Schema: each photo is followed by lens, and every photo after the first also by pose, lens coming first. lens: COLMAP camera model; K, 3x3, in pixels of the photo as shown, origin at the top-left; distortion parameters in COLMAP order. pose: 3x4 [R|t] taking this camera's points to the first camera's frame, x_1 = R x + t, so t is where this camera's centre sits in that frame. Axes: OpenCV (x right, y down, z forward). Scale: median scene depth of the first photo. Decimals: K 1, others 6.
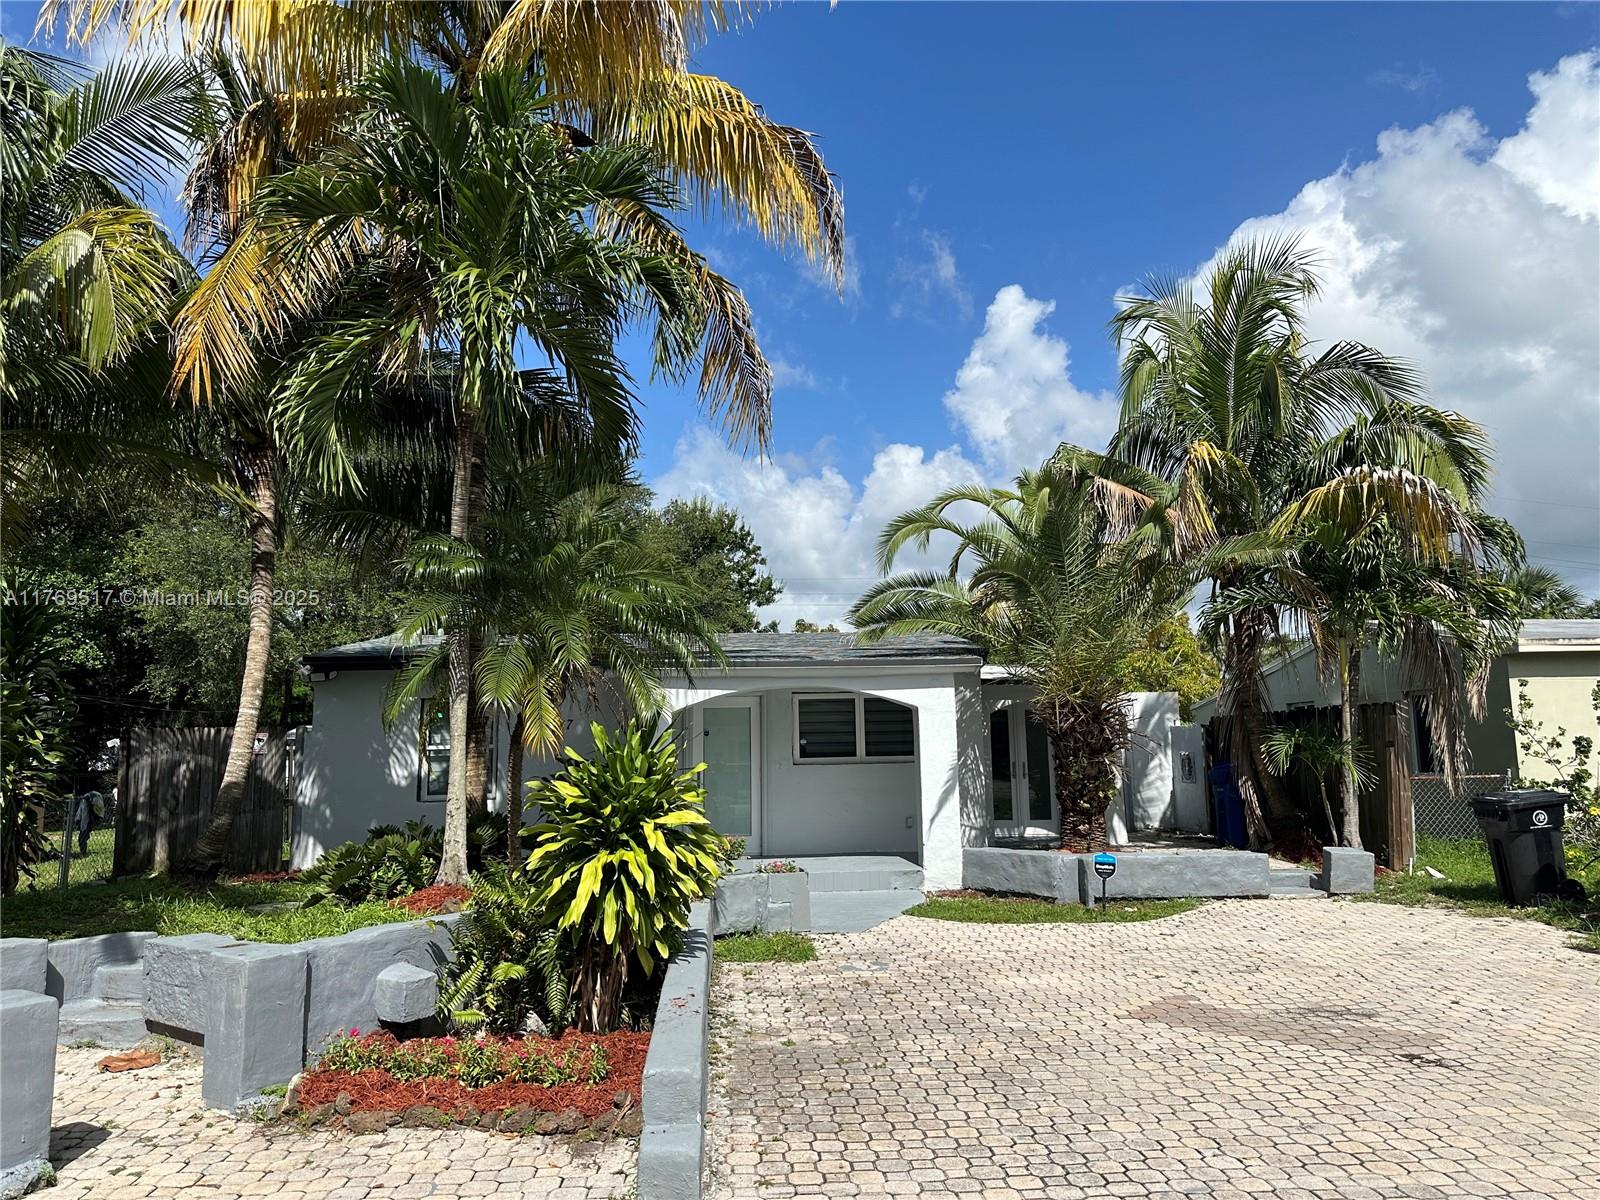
lens RADIAL K [[1126.3, 0, 802.3], [0, 1126.3, 593.3], [0, 0, 1]] dist [0.029861, -0.041335]
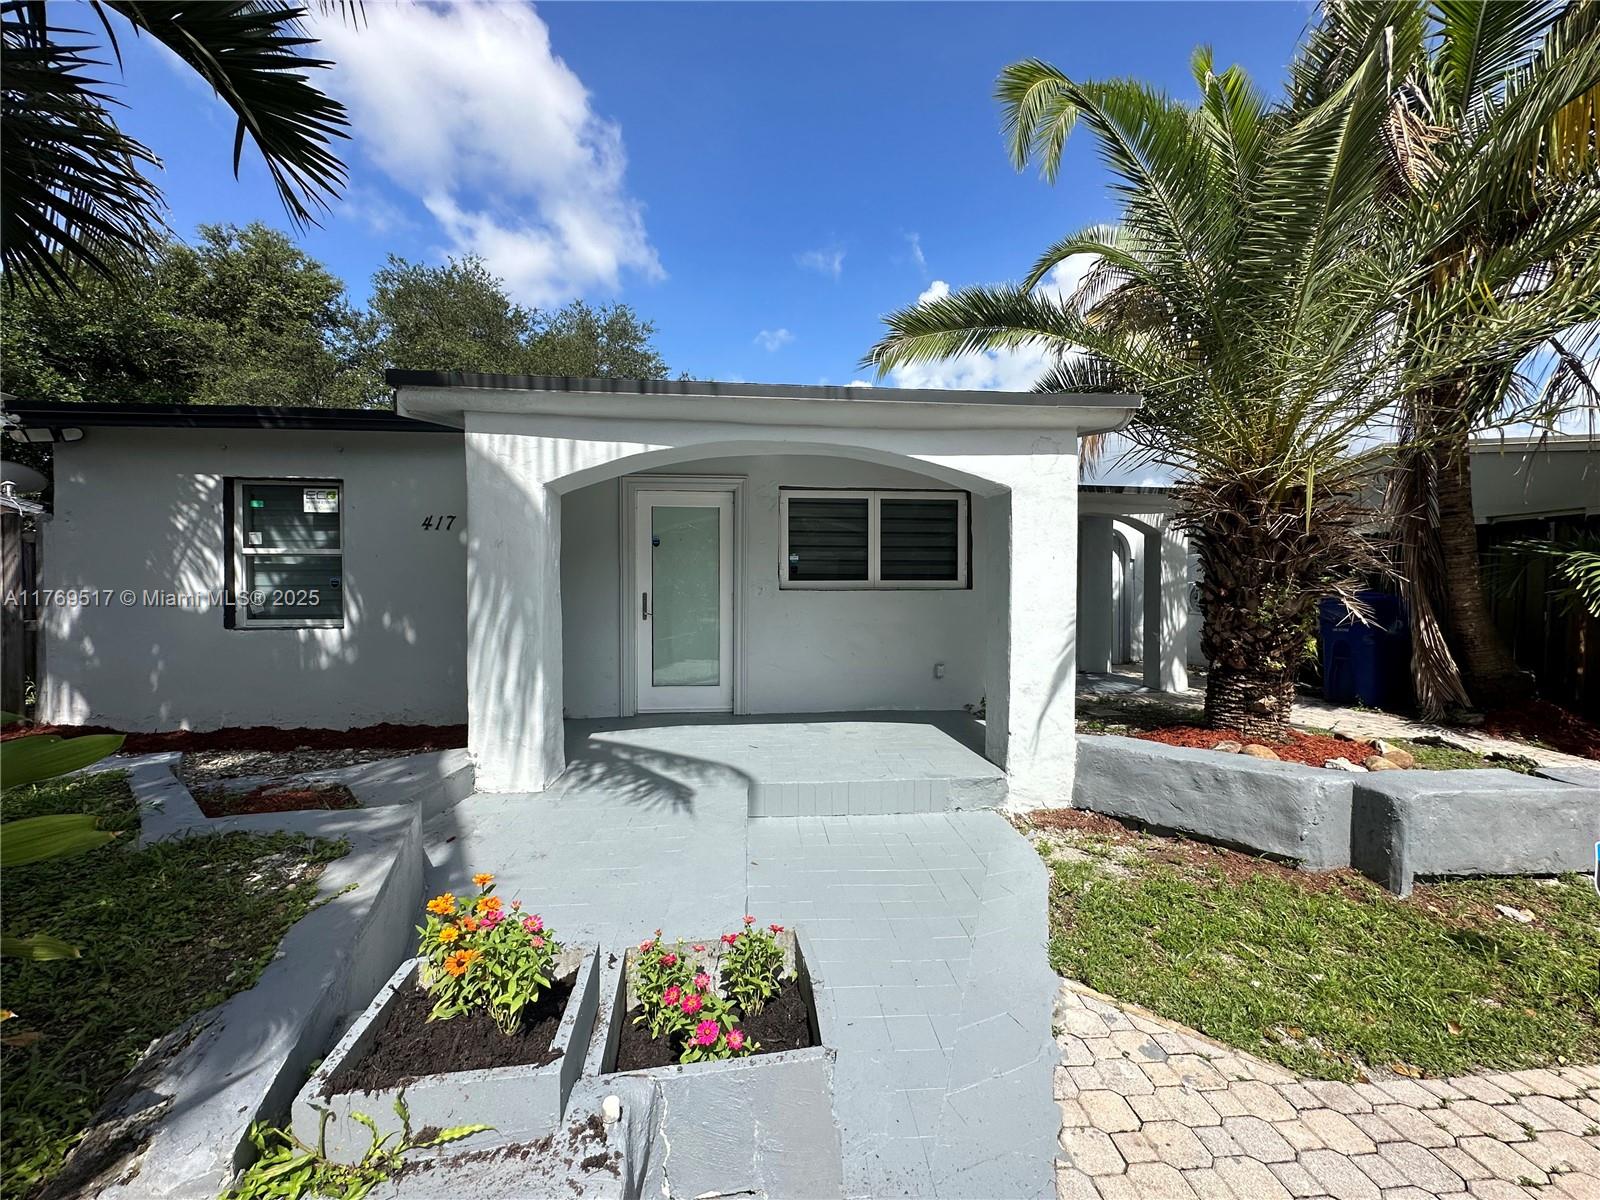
lens RADIAL K [[635.8, 0, 798.9], [0, 635.8, 595.4], [0, 0, 1]] dist [-0.002615, -0.000350]
pose [[0.999554, 0.015947, 0.025263, -0.006139], [-0.019732, 0.987322, 0.157497, 0.097679], [-0.022431, -0.157926, 0.987196, 0.638233]]
